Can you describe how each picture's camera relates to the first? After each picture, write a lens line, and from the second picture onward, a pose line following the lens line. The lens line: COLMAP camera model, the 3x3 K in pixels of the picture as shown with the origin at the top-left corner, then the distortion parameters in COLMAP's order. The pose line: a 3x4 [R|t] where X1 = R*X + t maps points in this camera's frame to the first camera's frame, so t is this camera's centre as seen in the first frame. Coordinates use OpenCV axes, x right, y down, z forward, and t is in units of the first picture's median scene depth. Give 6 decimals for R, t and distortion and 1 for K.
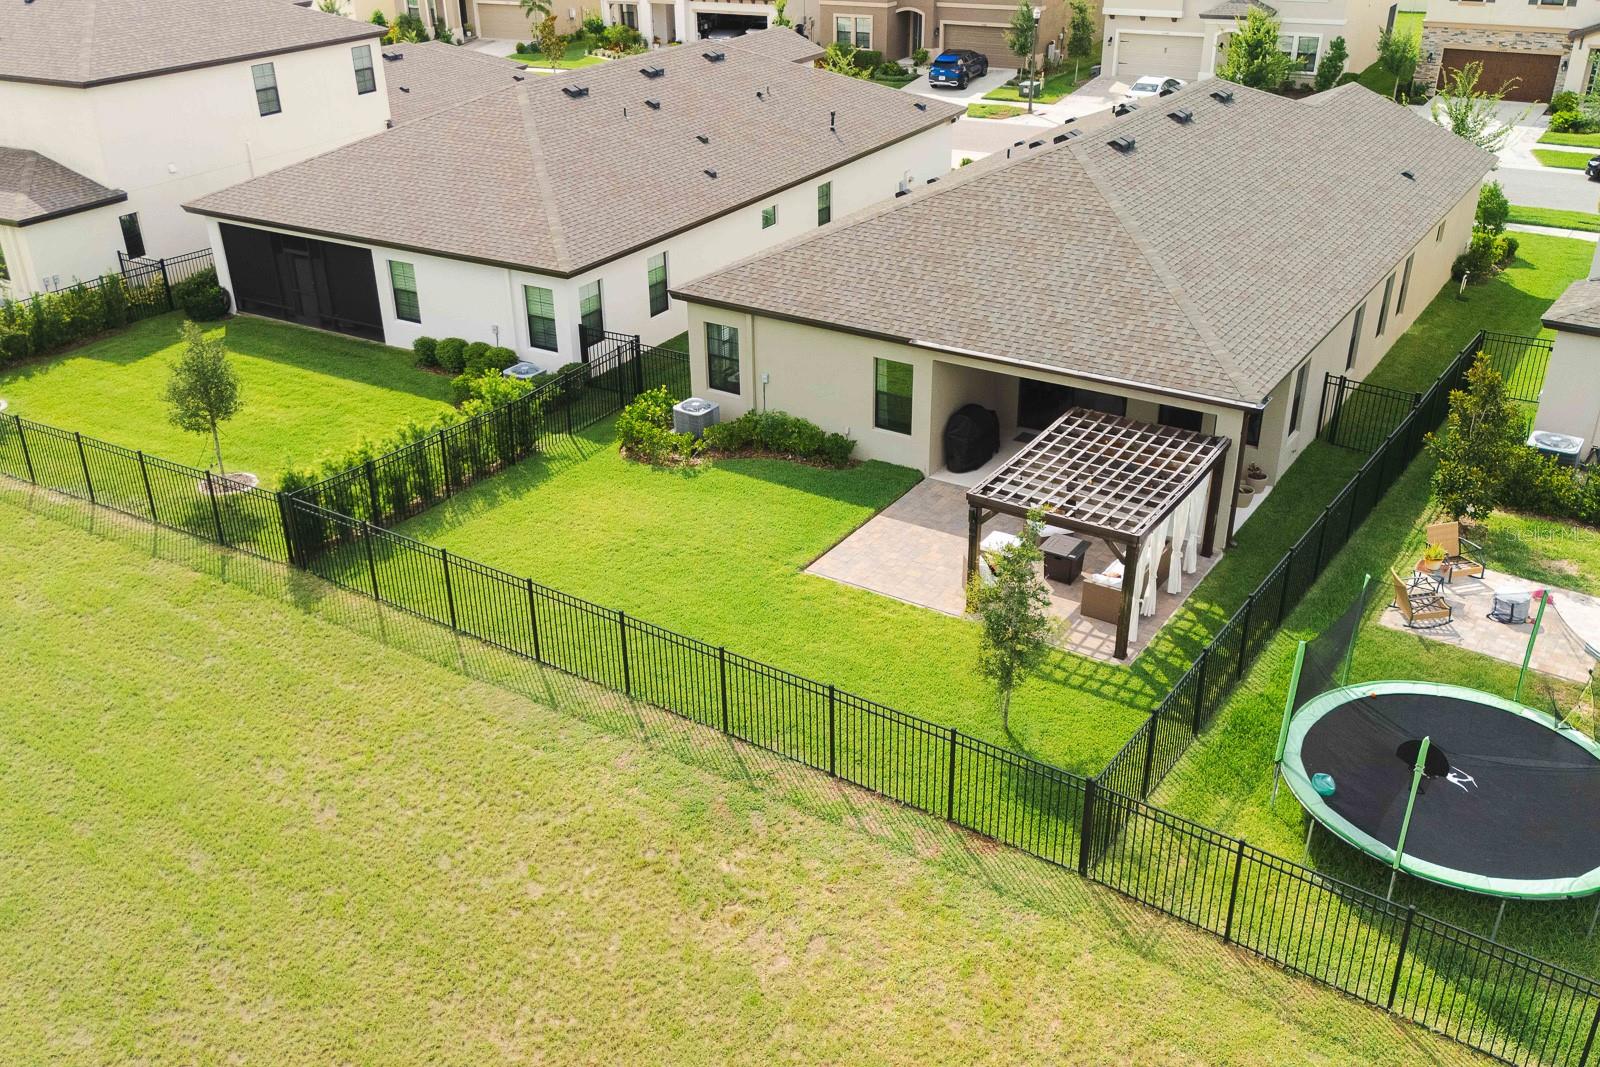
lens RADIAL K [[1414.6, 0, 800.0], [0, 1414.6, 533.5], [0, 0, 1]] dist [0.058283, 0.004490]
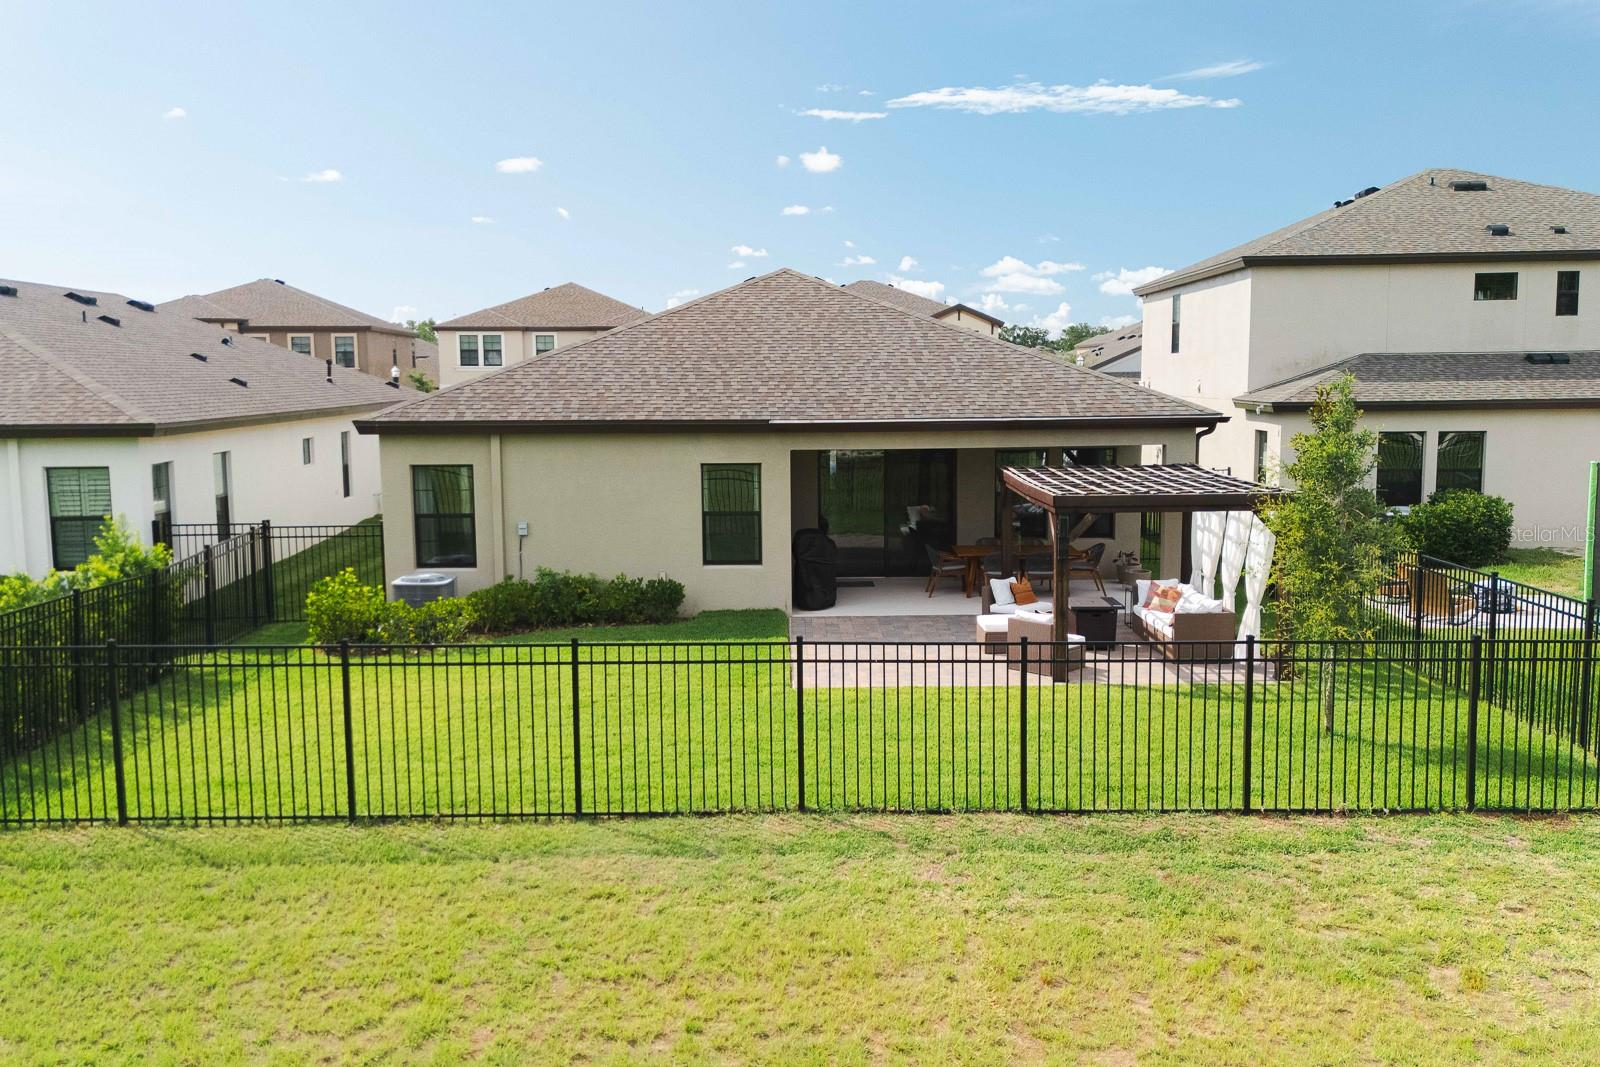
lens RADIAL K [[1414.6, 0, 800.0], [0, 1414.6, 533.5], [0, 0, 1]] dist [0.058283, 0.004490]
pose [[0.825093, -0.061415, 0.561650, -0.313199], [0.256823, 0.926208, -0.276008, 0.123330], [-0.503254, 0.371977, 0.779980, 0.402001]]
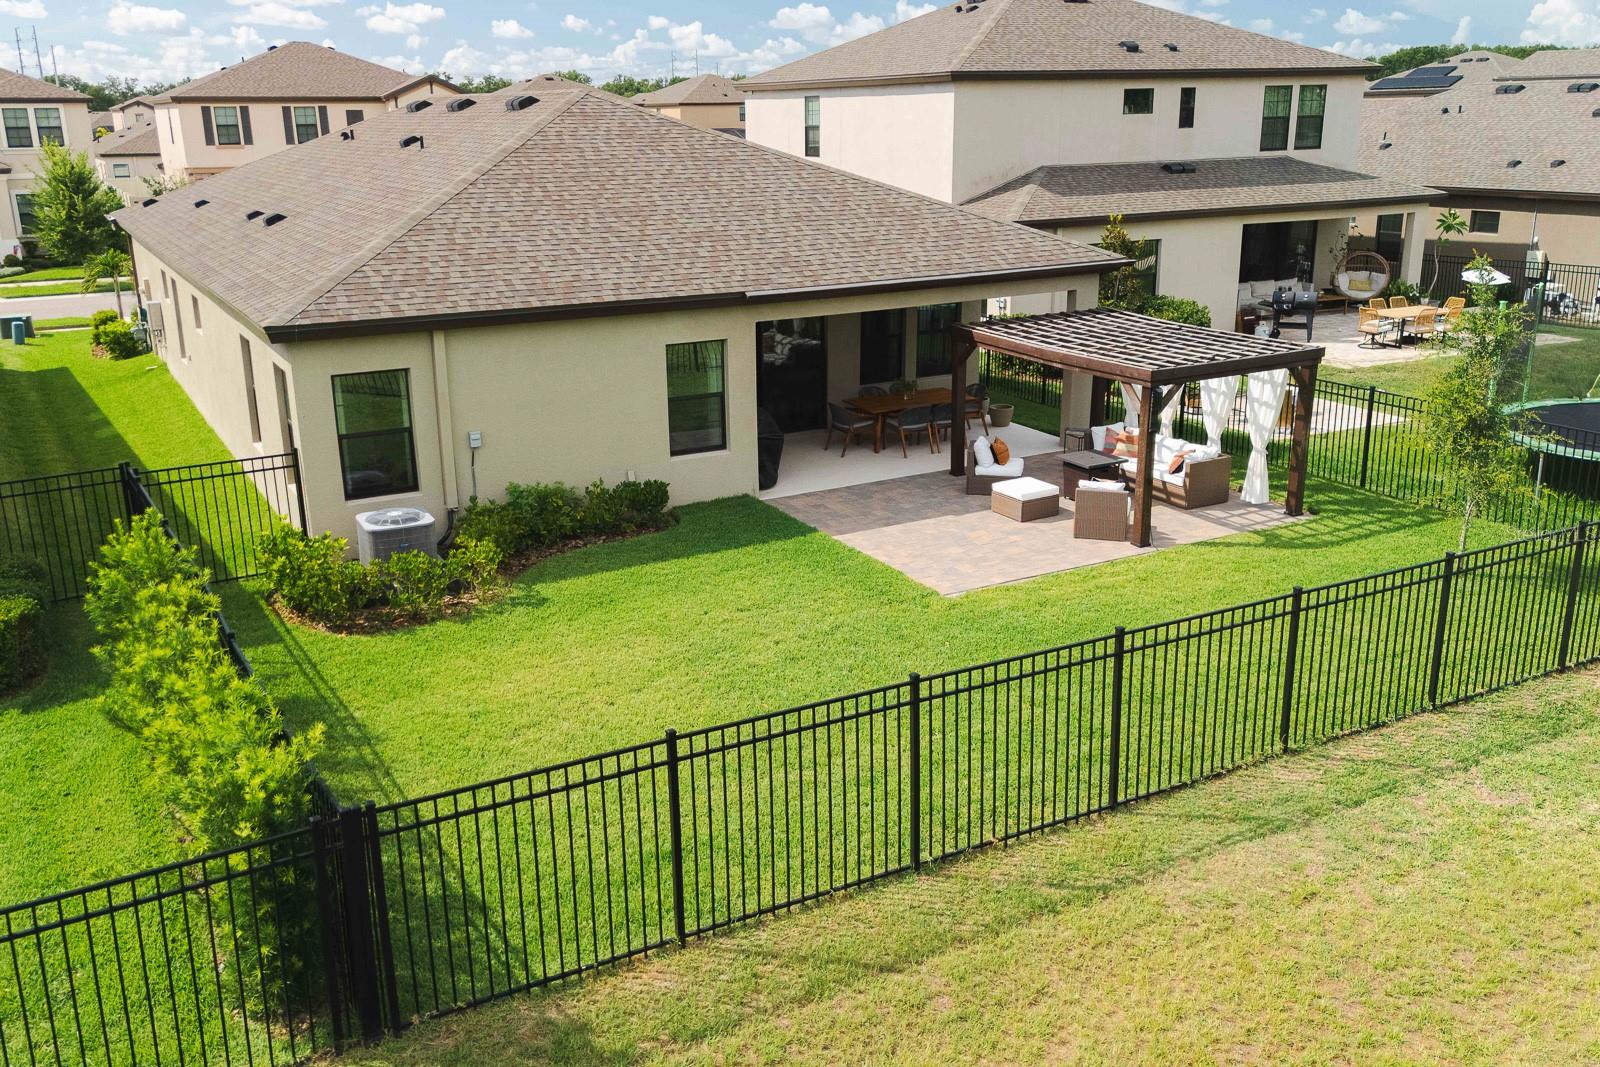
lens RADIAL K [[1414.6, 0, 800.0], [0, 1414.6, 533.5], [0, 0, 1]] dist [0.058283, 0.004490]
pose [[0.455014, -0.253063, 0.853769, -0.487928], [0.413159, 0.909321, 0.049337, -0.049997], [-0.788836, 0.330293, 0.518309, 0.624270]]
